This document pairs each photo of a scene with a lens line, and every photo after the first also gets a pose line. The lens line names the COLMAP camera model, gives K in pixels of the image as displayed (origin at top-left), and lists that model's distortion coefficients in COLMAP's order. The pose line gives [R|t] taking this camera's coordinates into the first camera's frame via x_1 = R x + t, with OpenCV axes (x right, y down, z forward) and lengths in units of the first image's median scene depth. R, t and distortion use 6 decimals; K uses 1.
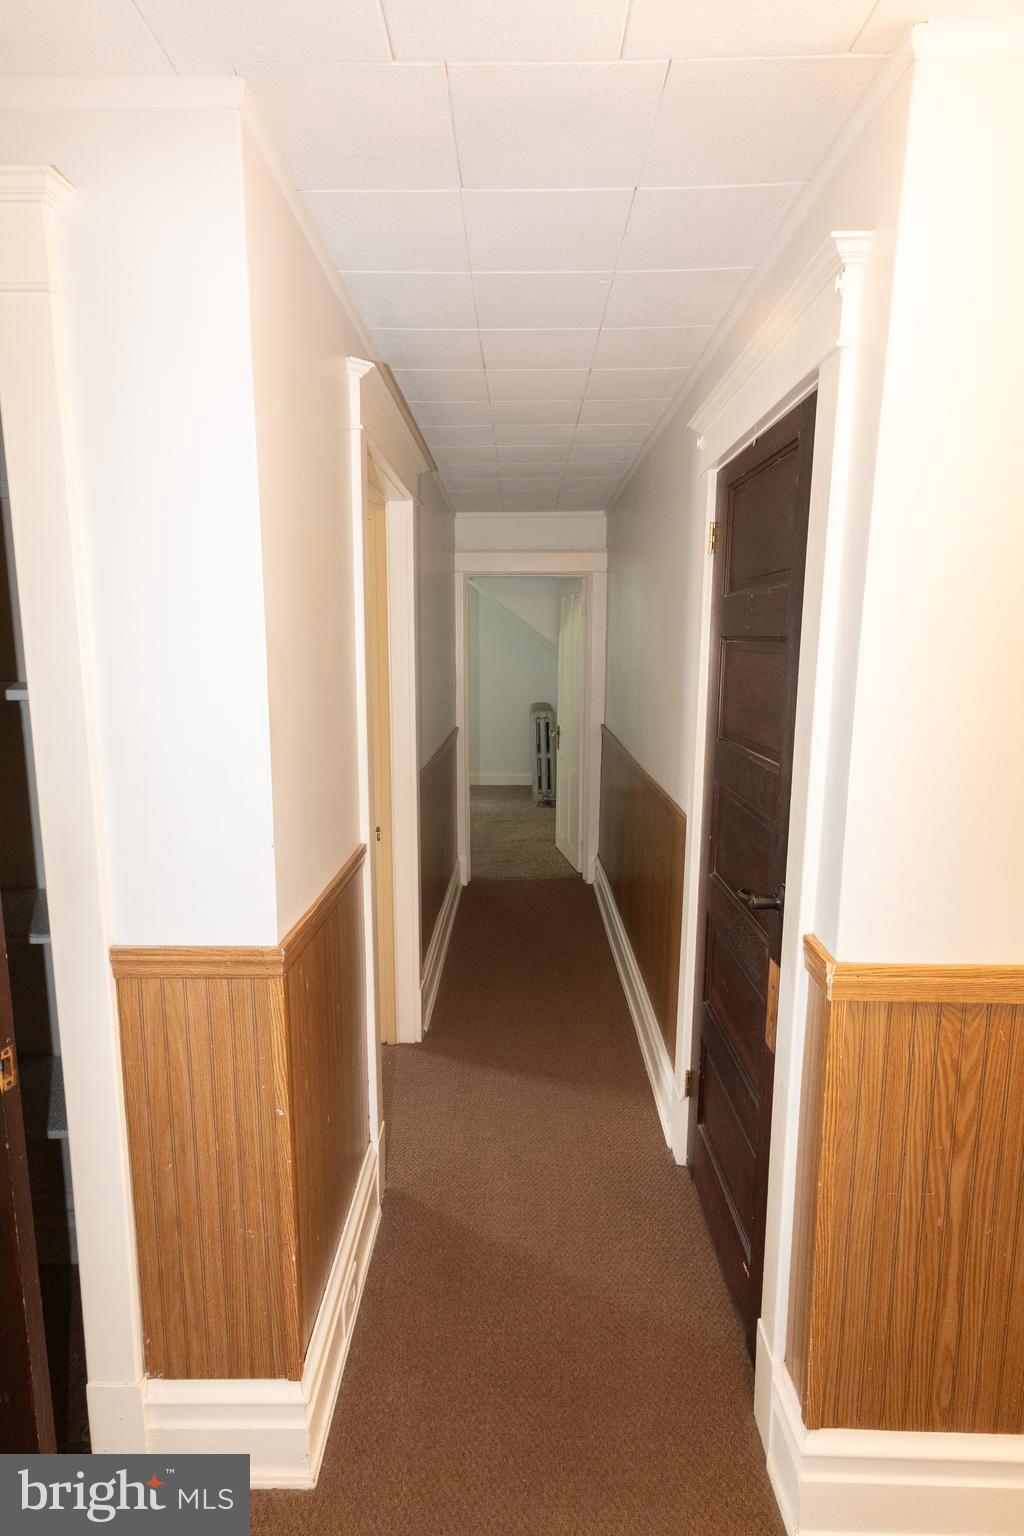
lens RADIAL K [[764.3, 0, 512.0], [0, 764.3, 768.0], [0, 0, 1]] dist [0.002181, 0.001513]
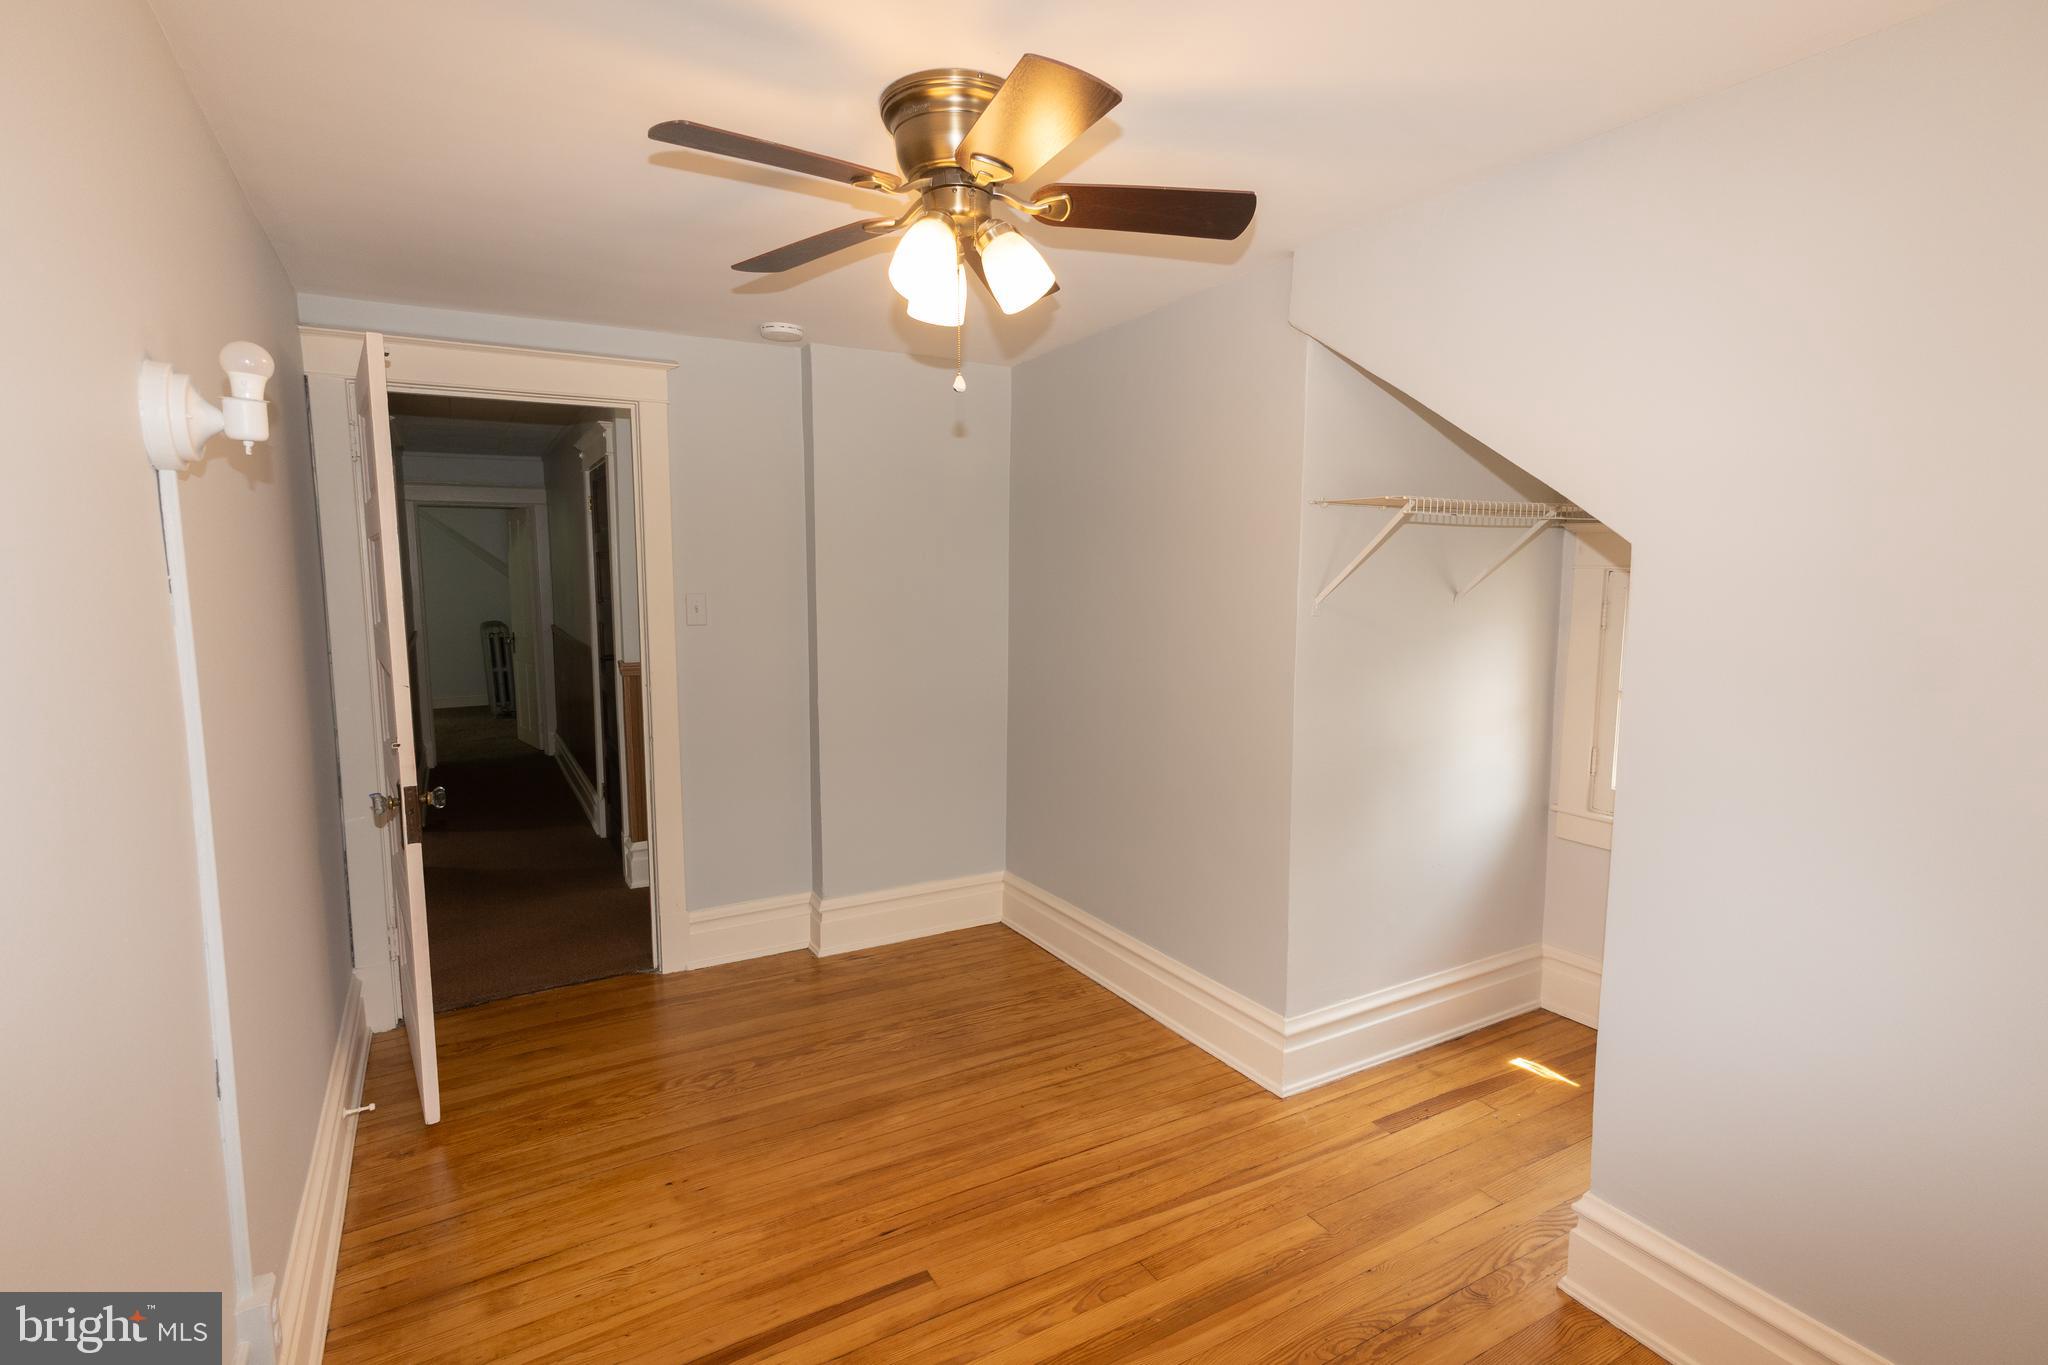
lens RADIAL K [[981.8, 0, 1024.0], [0, 981.8, 682.5], [0, 0, 1]] dist [0.001611, 0.002421]
pose [[0.857011, -0.063192, 0.511408, -0.040783], [0.087255, 0.995917, -0.023160, 0.119774], [-0.507857, 0.064471, 0.859026, -0.651771]]
